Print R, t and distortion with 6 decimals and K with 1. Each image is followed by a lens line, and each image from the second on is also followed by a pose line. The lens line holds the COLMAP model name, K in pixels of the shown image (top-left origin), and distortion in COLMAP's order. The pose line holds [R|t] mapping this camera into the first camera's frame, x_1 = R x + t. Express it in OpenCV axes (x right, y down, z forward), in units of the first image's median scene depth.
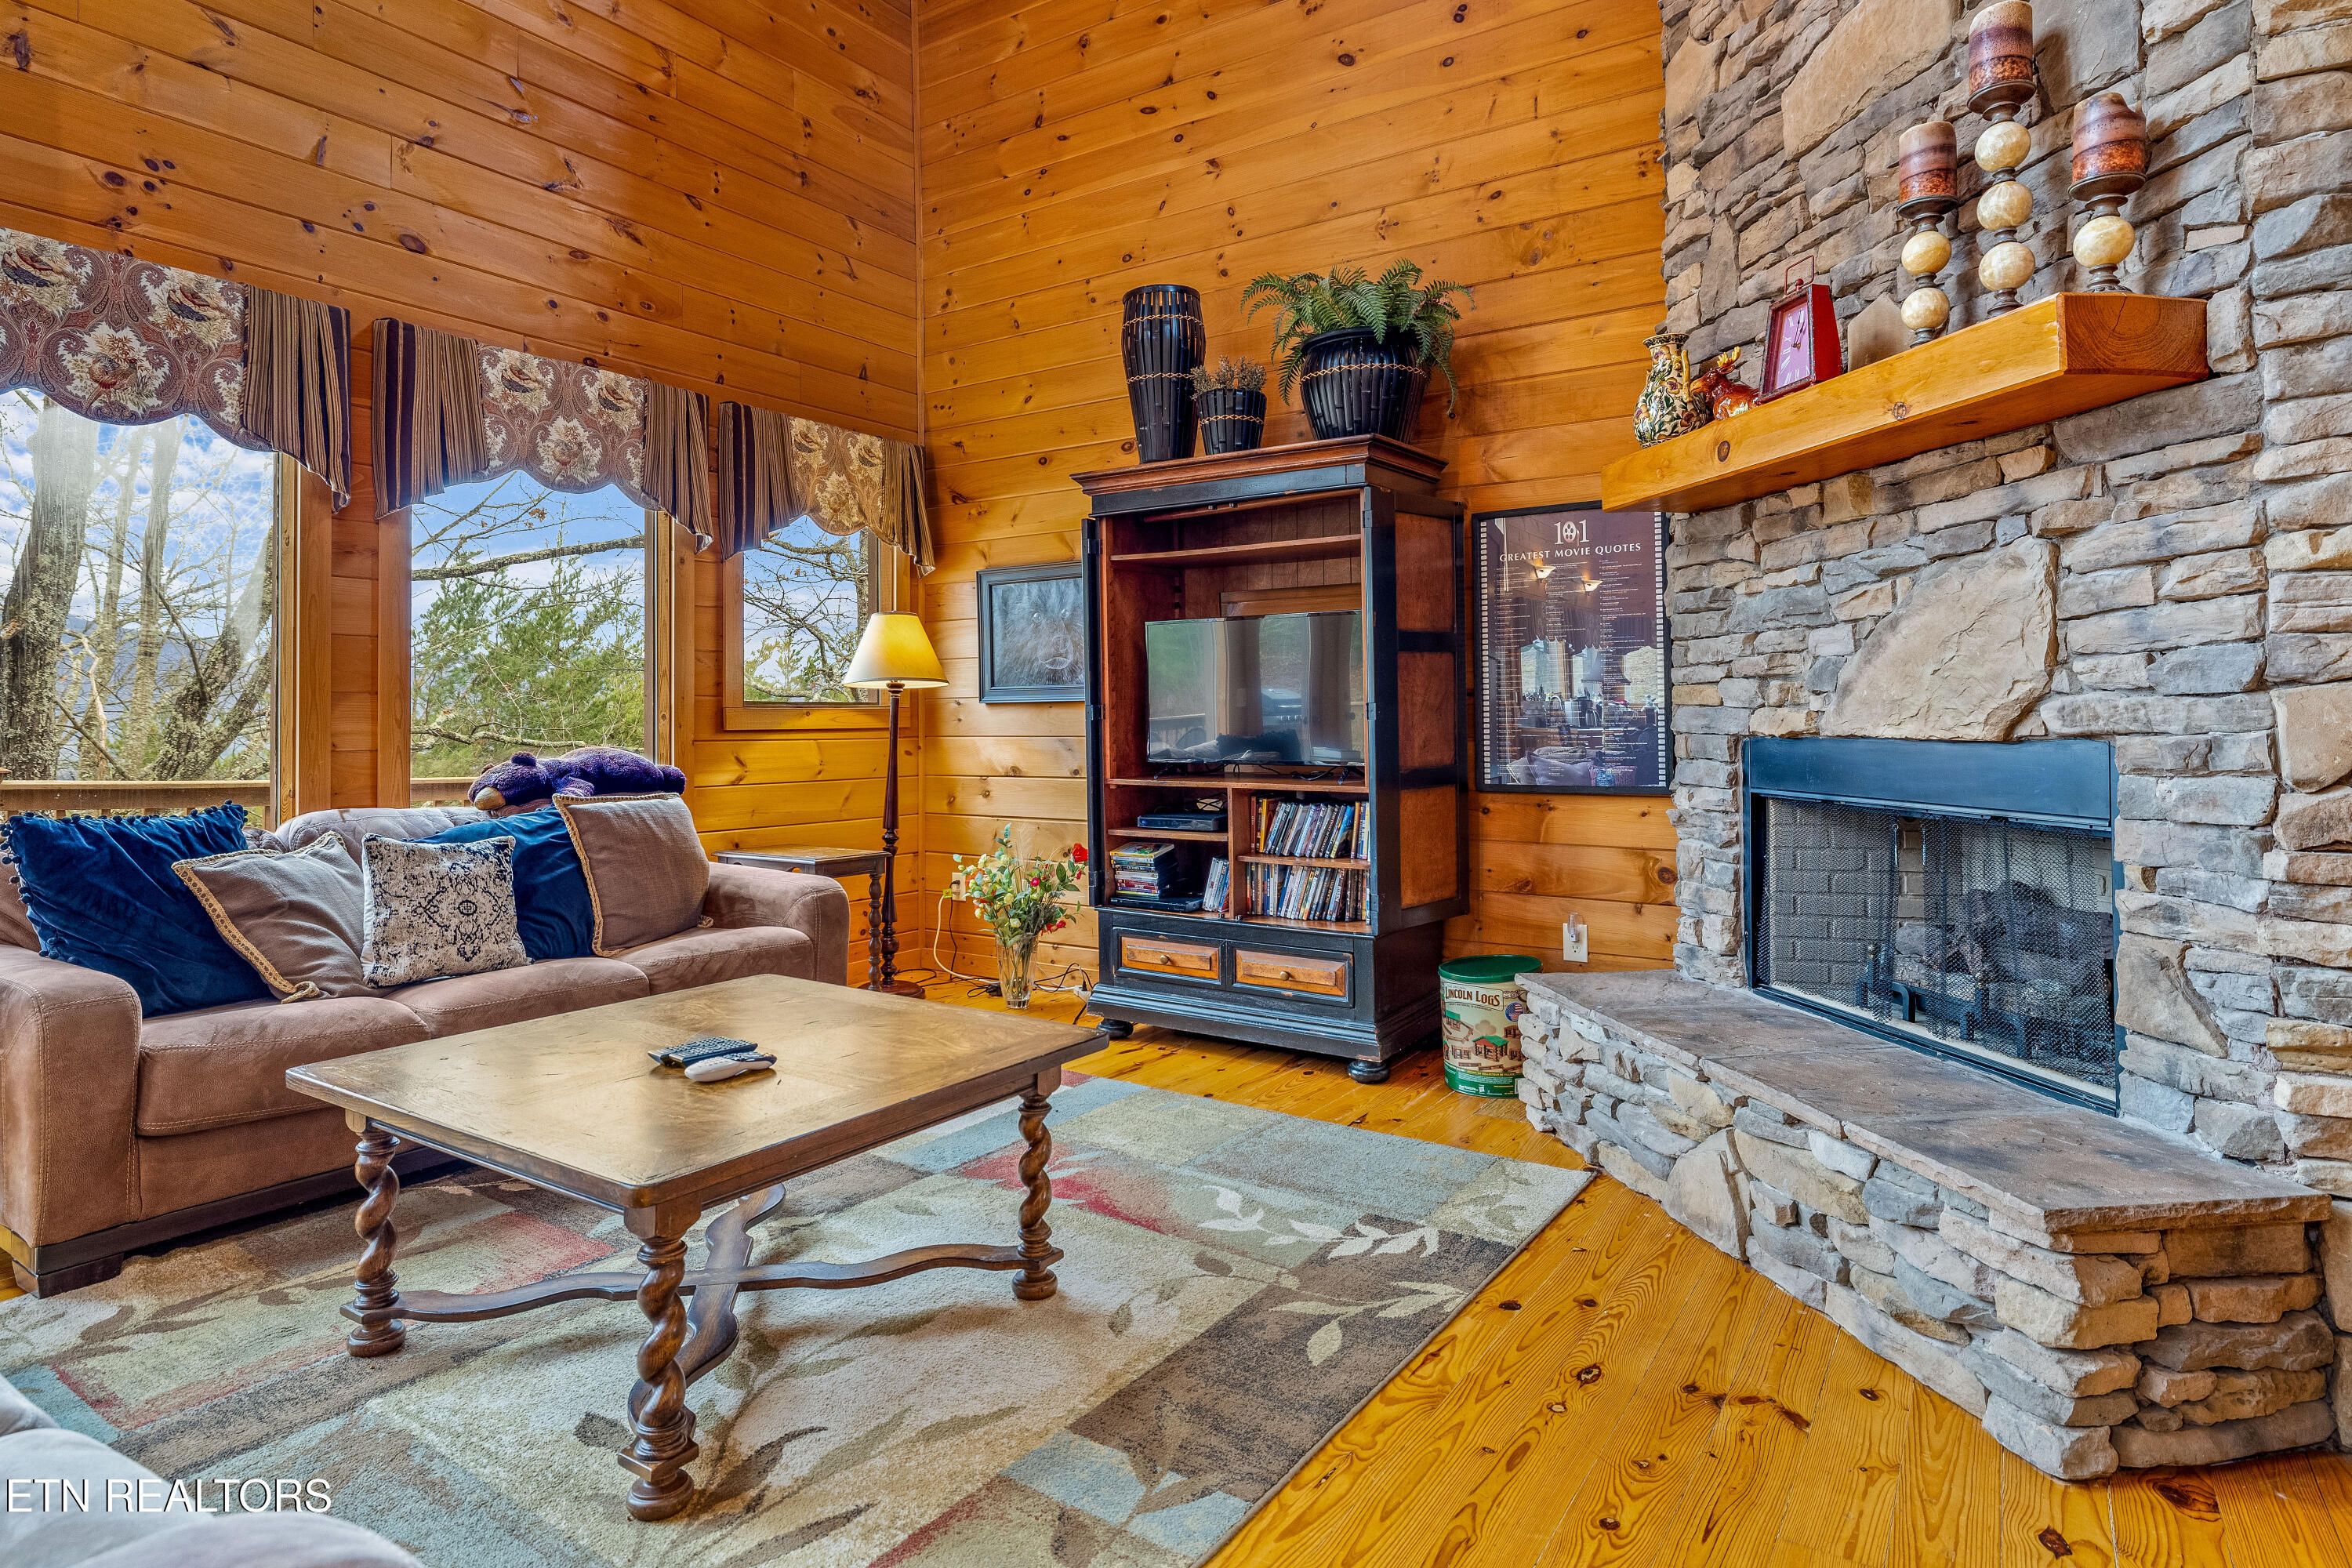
lens RADIAL K [[1279.8, 0, 1183.4], [0, 1279.8, 716.2], [0, 0, 1]] dist [-0.003310, 0.000615]
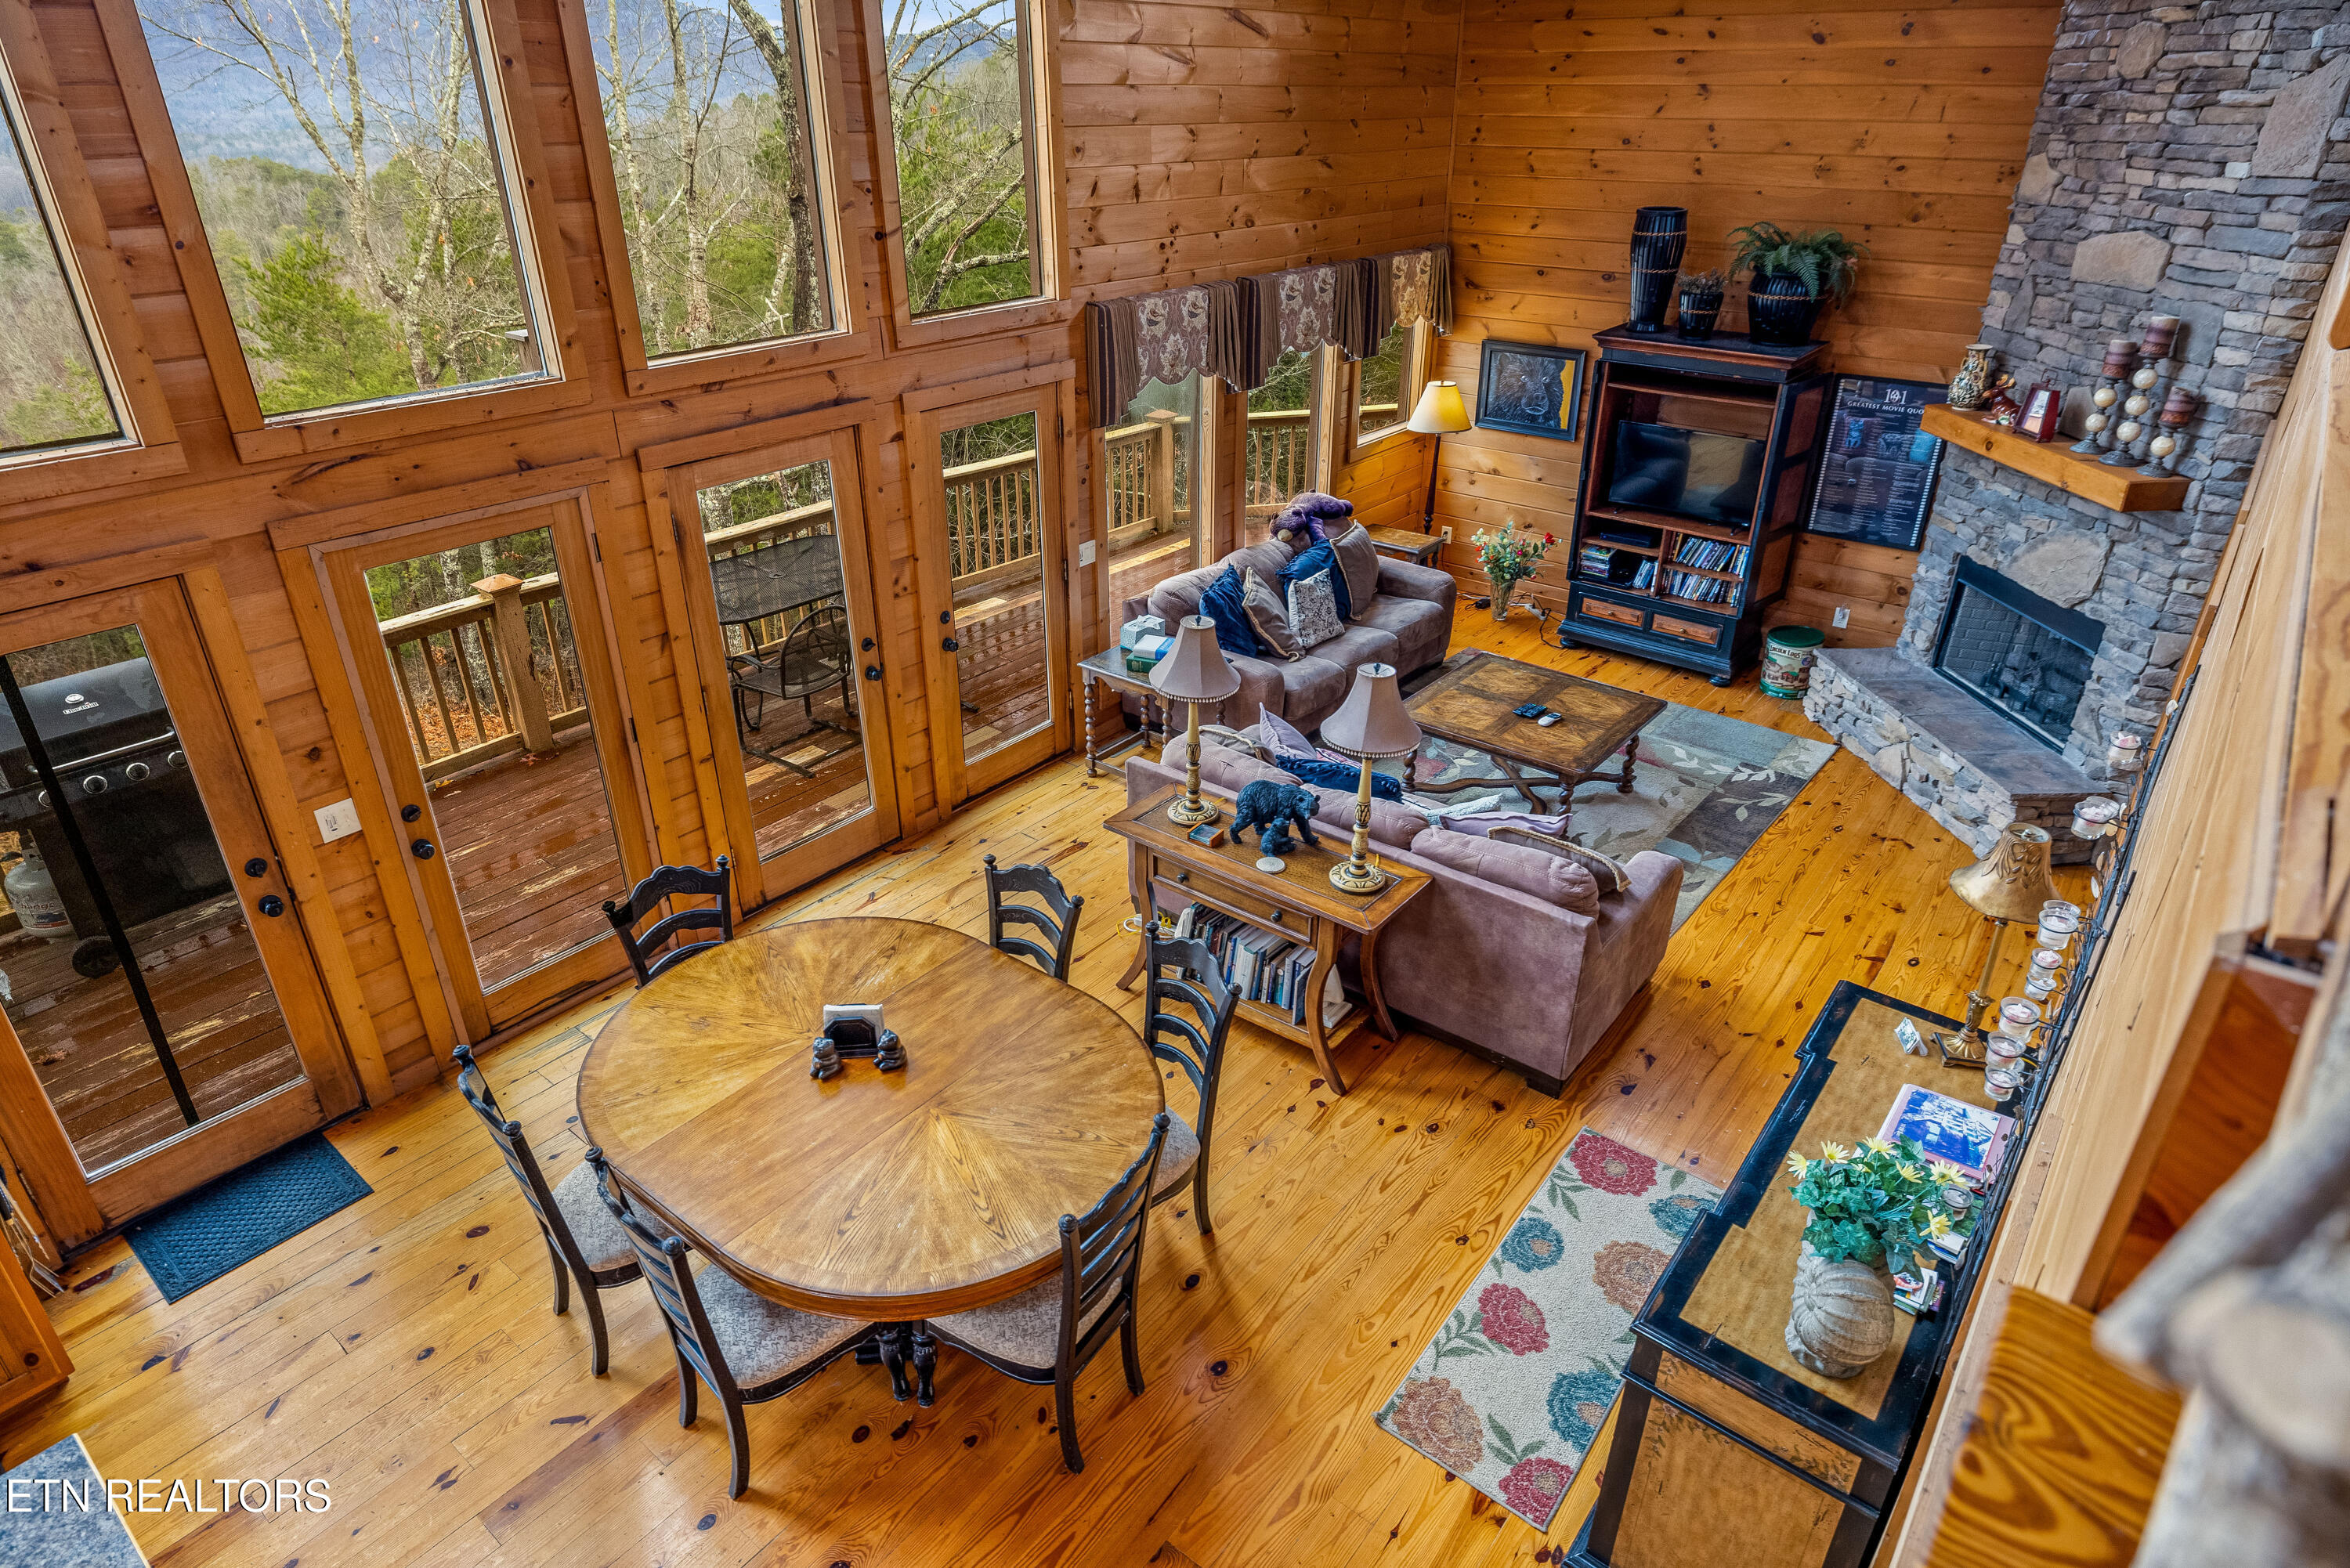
lens RADIAL K [[1304.4, 0, 1177.7], [0, 1304.4, 787.8], [0, 0, 1]] dist [-0.005349, 0.002908]
pose [[0.995158, 0.047158, -0.086240, -0.602793], [-0.000549, 0.880045, 0.474891, -0.633213], [0.098290, -0.472544, 0.875809, -1.105247]]
